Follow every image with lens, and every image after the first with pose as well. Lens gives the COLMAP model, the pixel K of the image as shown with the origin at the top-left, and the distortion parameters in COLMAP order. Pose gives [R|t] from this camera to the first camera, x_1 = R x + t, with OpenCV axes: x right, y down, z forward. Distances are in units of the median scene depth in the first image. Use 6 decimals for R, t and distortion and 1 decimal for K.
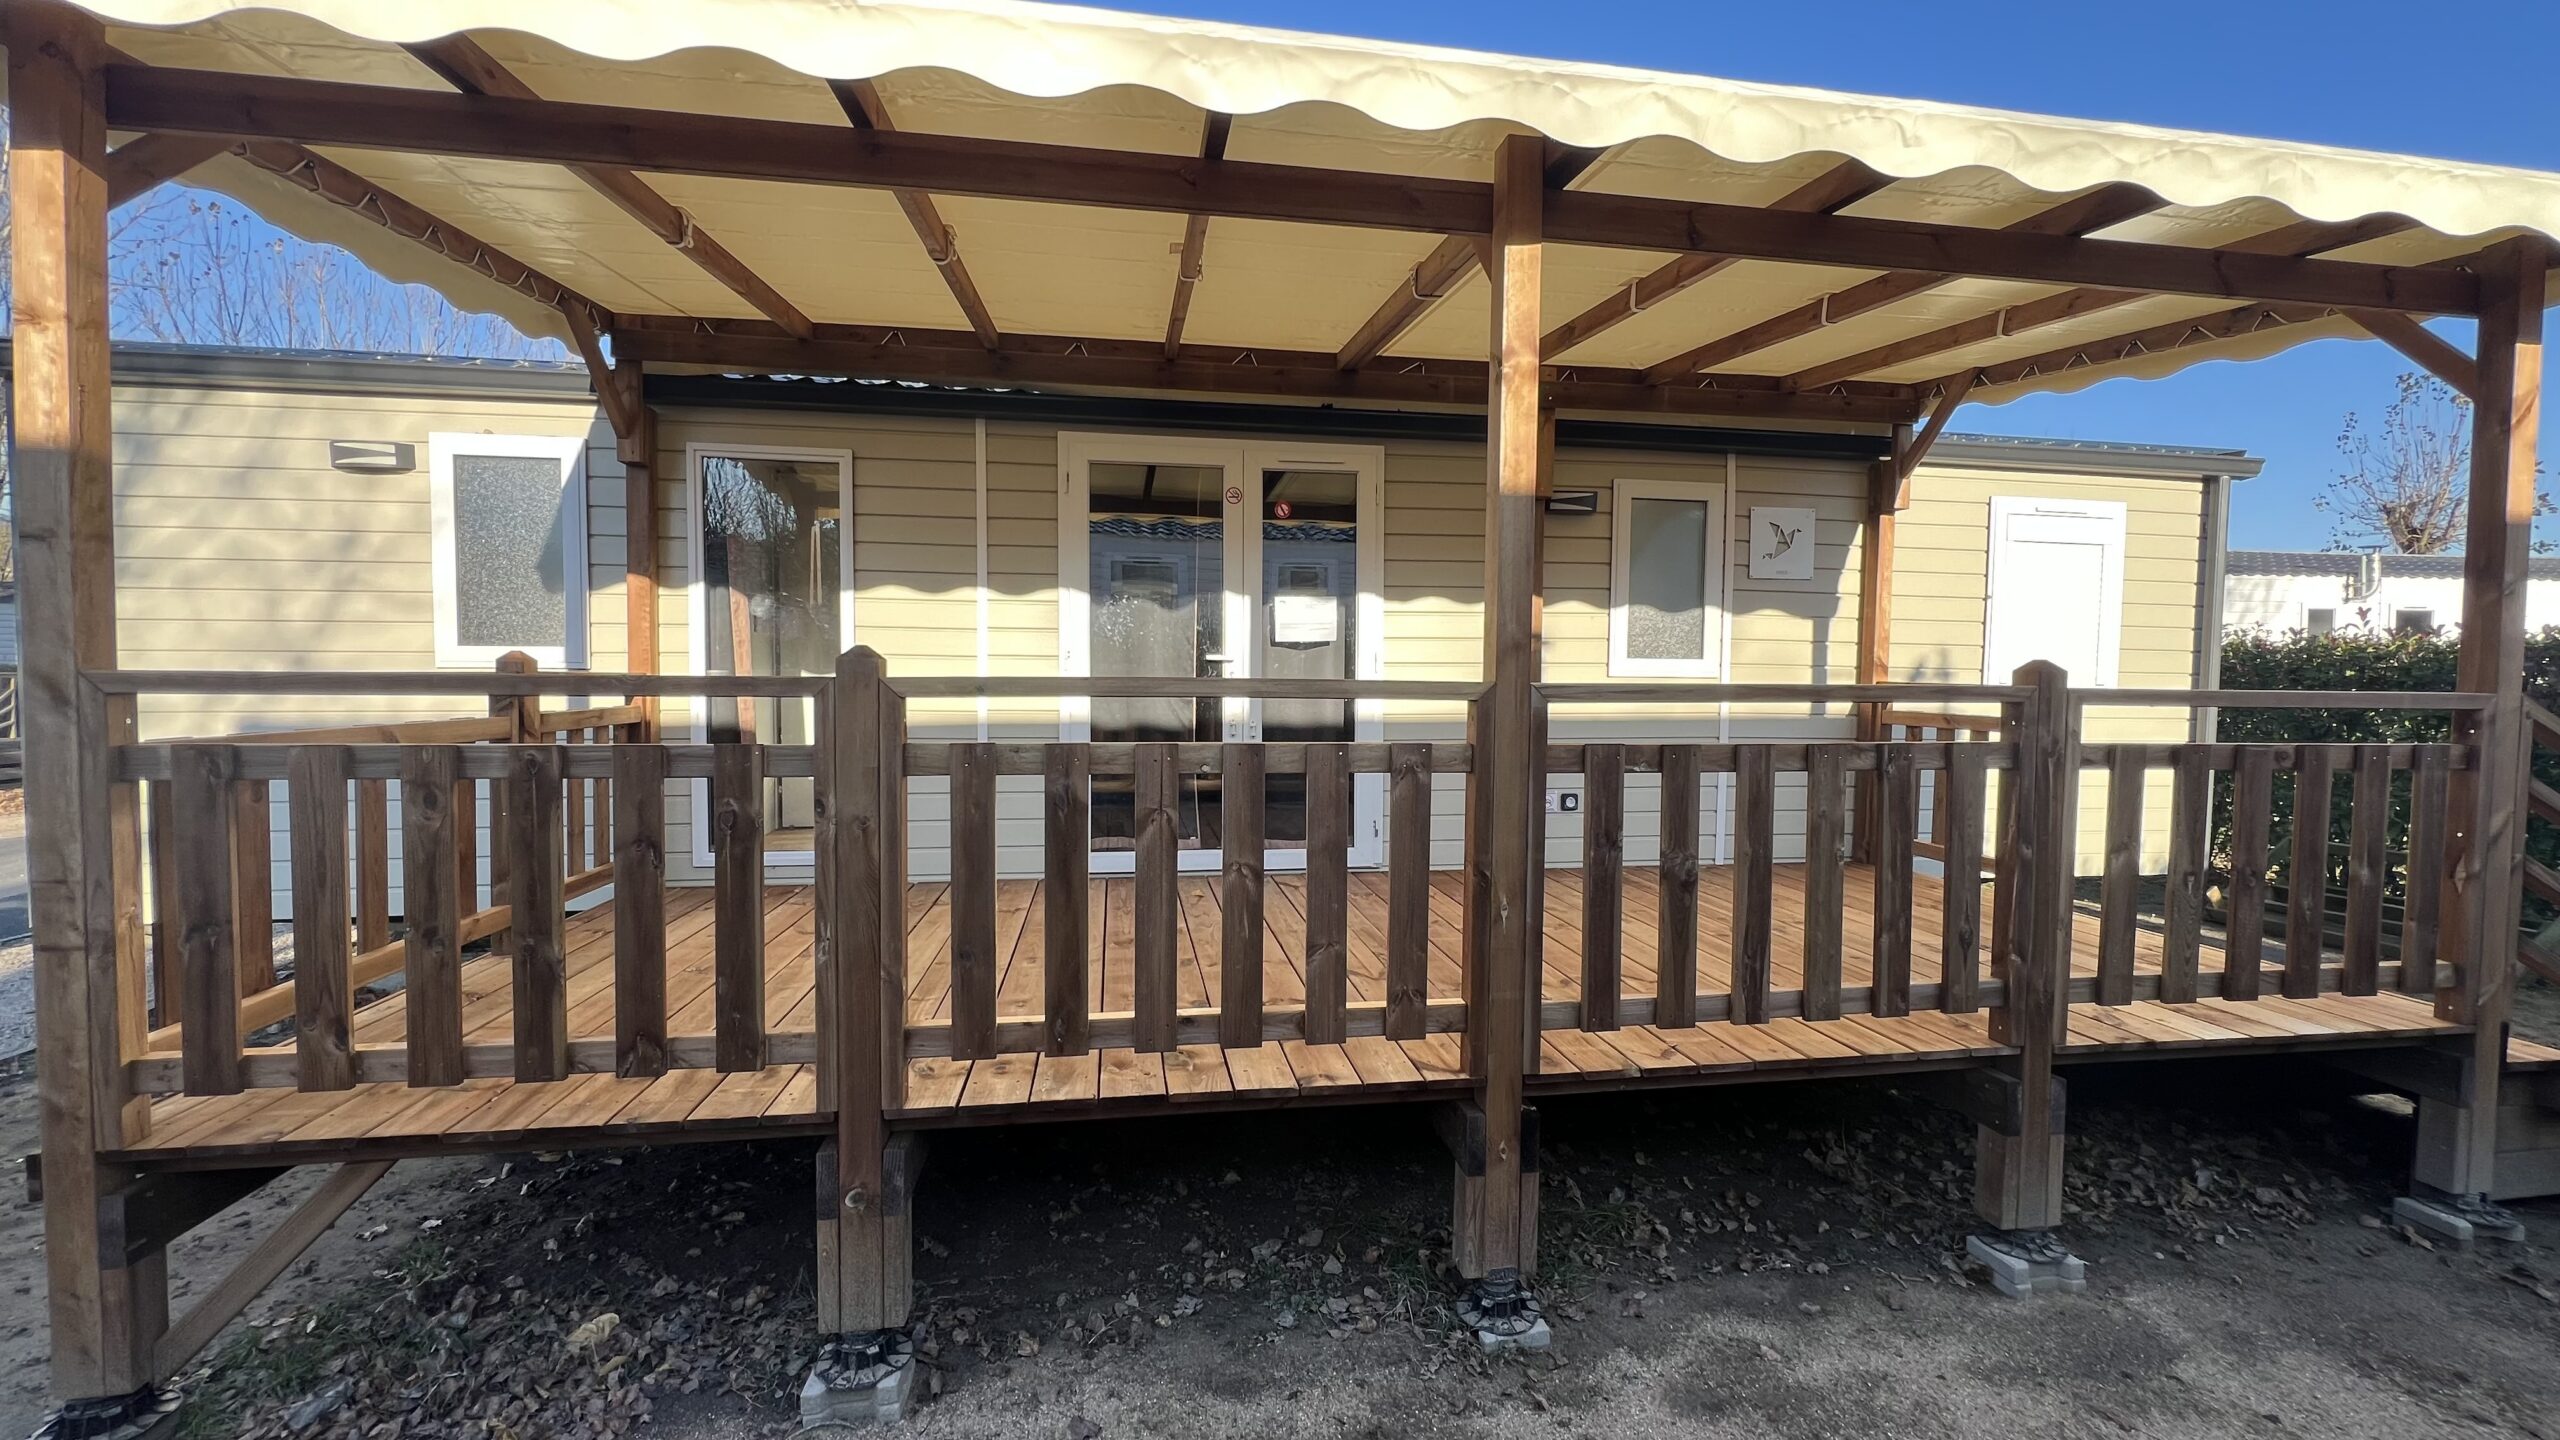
lens RADIAL K [[1022.3, 0, 1276.2], [0, 1022.3, 713.3], [0, 0, 1]] dist [-0.002808, 0.000825]
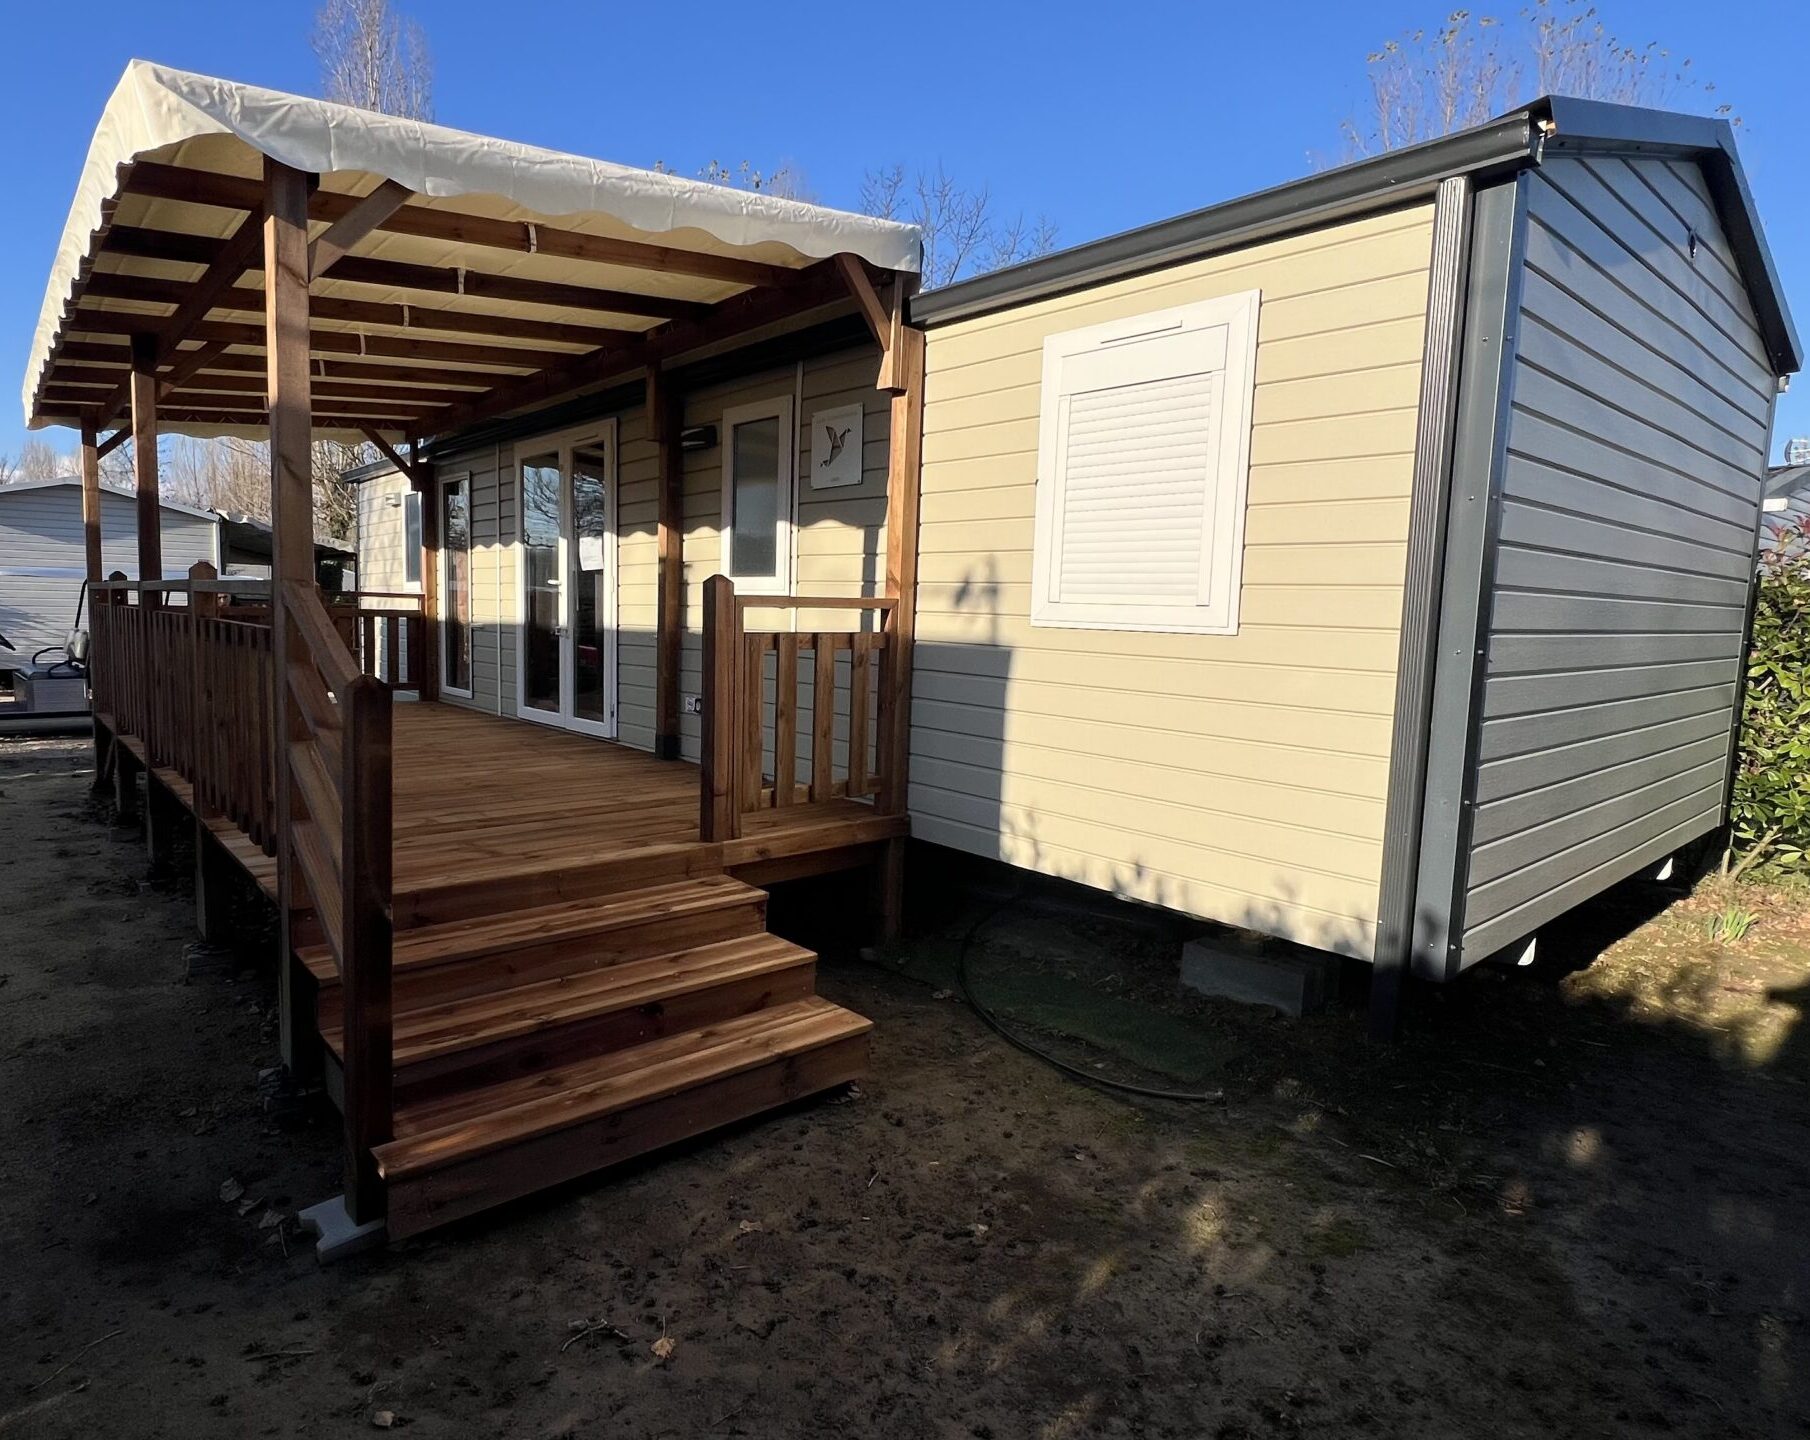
lens RADIAL K [[1033.8, 0, 905.0], [0, 1033.8, 720.0], [0, 0, 1]] dist [-0.000521, -0.000964]
pose [[0.532278, 0.096338, -0.841070, 1.368079], [-0.042921, 0.995297, 0.086841, -0.003927], [0.845481, -0.010123, 0.533910, 0.557643]]
